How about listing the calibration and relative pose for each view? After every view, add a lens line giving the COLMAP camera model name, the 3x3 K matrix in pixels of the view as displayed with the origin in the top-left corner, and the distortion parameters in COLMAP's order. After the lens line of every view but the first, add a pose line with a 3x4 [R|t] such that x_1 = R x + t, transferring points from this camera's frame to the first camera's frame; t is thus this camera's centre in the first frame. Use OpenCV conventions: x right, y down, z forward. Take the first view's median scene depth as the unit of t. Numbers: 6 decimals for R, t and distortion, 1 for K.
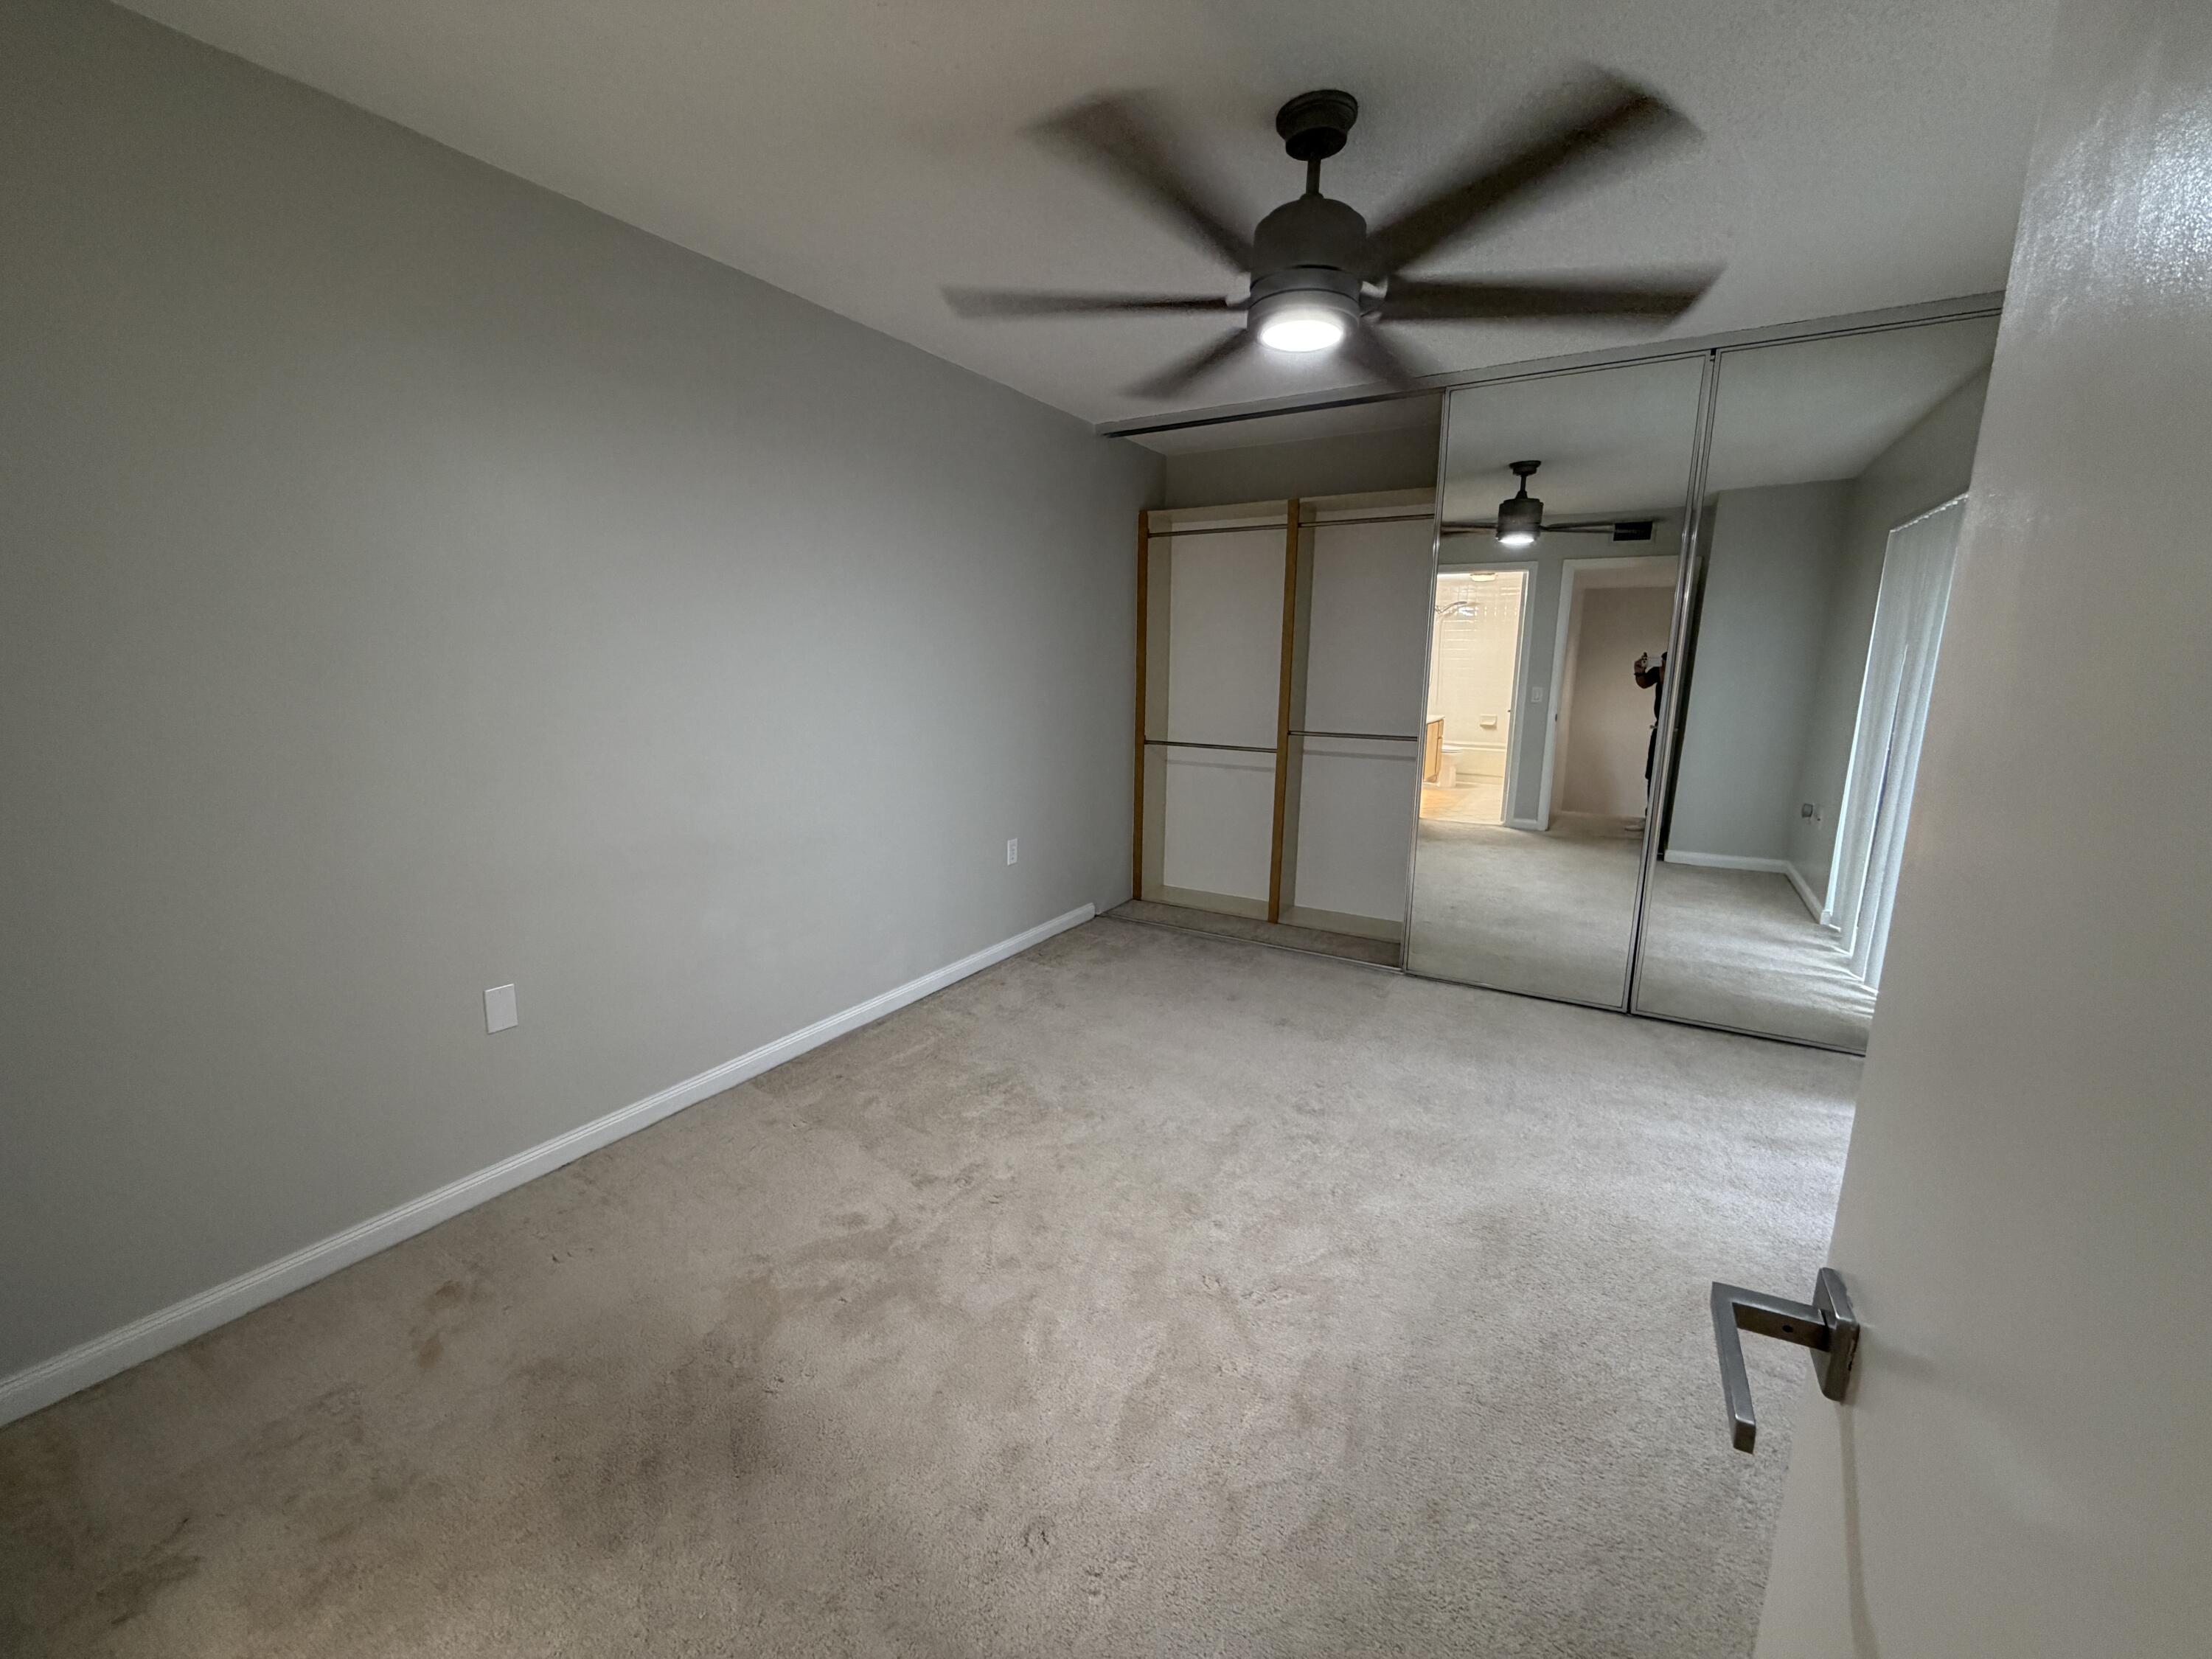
lens RADIAL K [[884.5, 0, 1106.8], [0, 884.5, 832.3], [0, 0, 1]] dist [-0.002636, 0.001143]
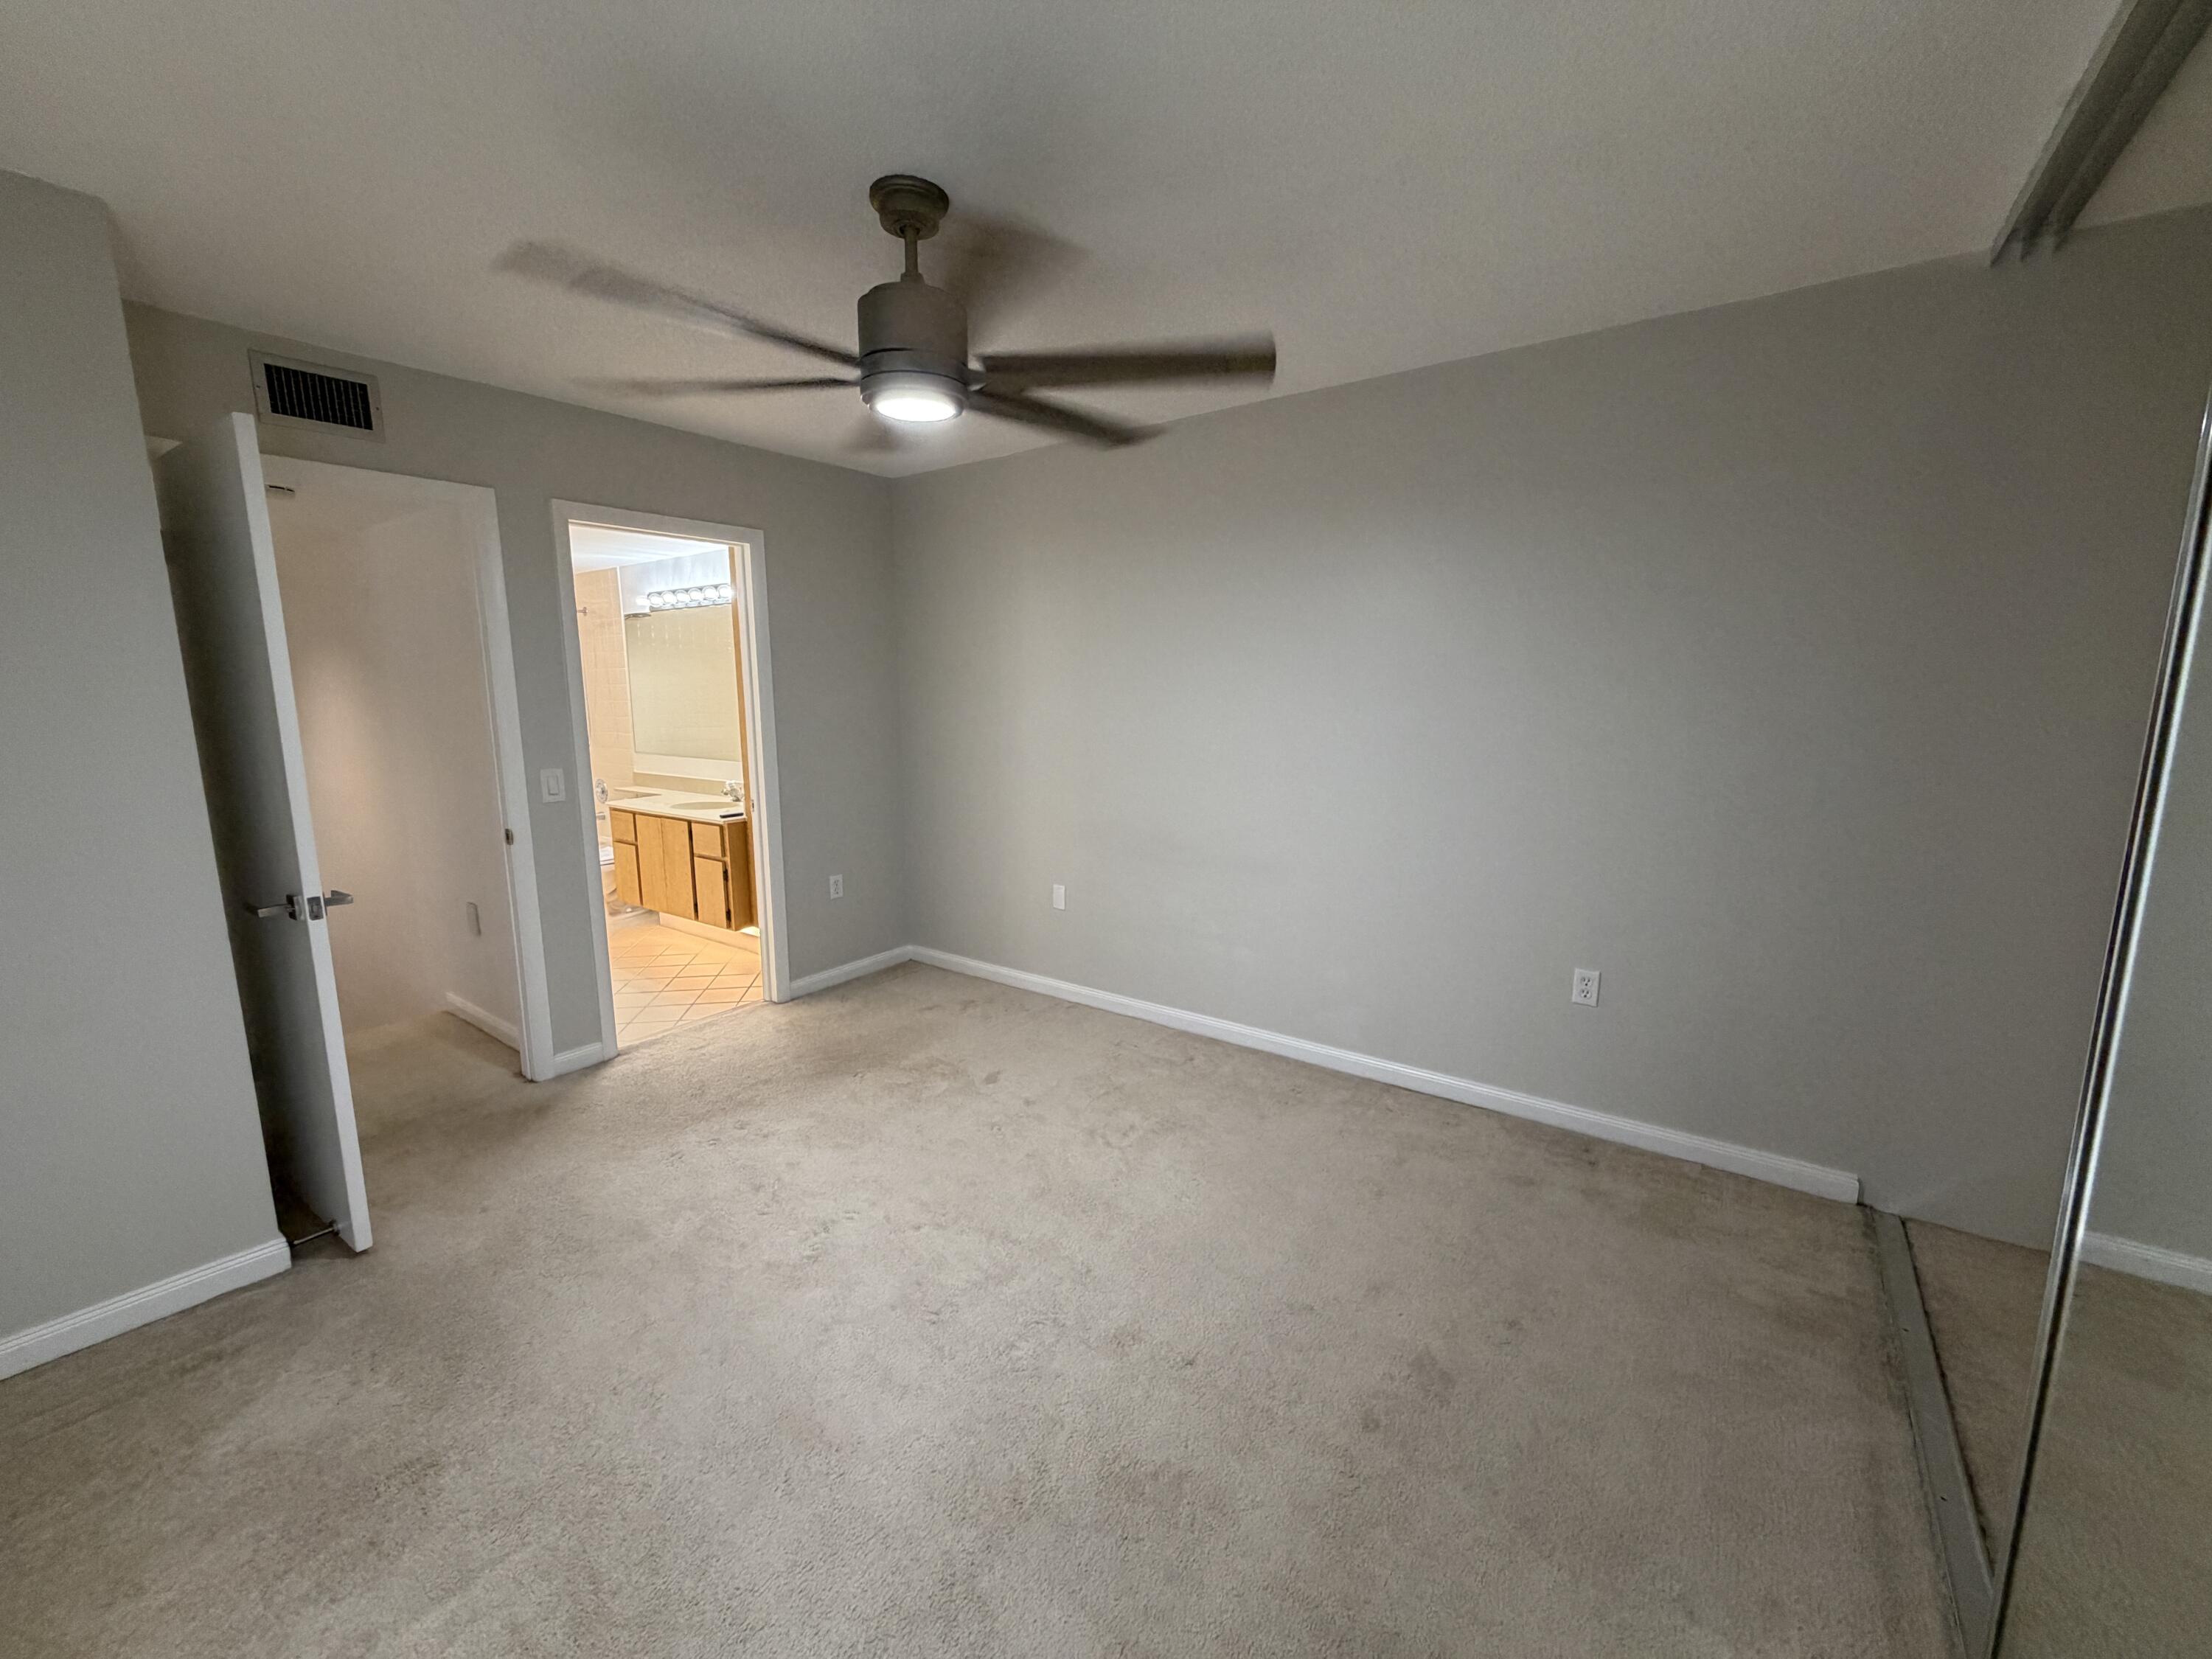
lens RADIAL K [[884.5, 0, 1111.2], [0, 884.5, 833.1], [0, 0, 1]] dist [-0.002636, 0.001143]
pose [[-0.107530, 0.147593, -0.983185, 0.835823], [-0.184728, 0.968733, 0.165627, -0.196841], [0.976889, 0.199432, -0.076903, 0.919709]]
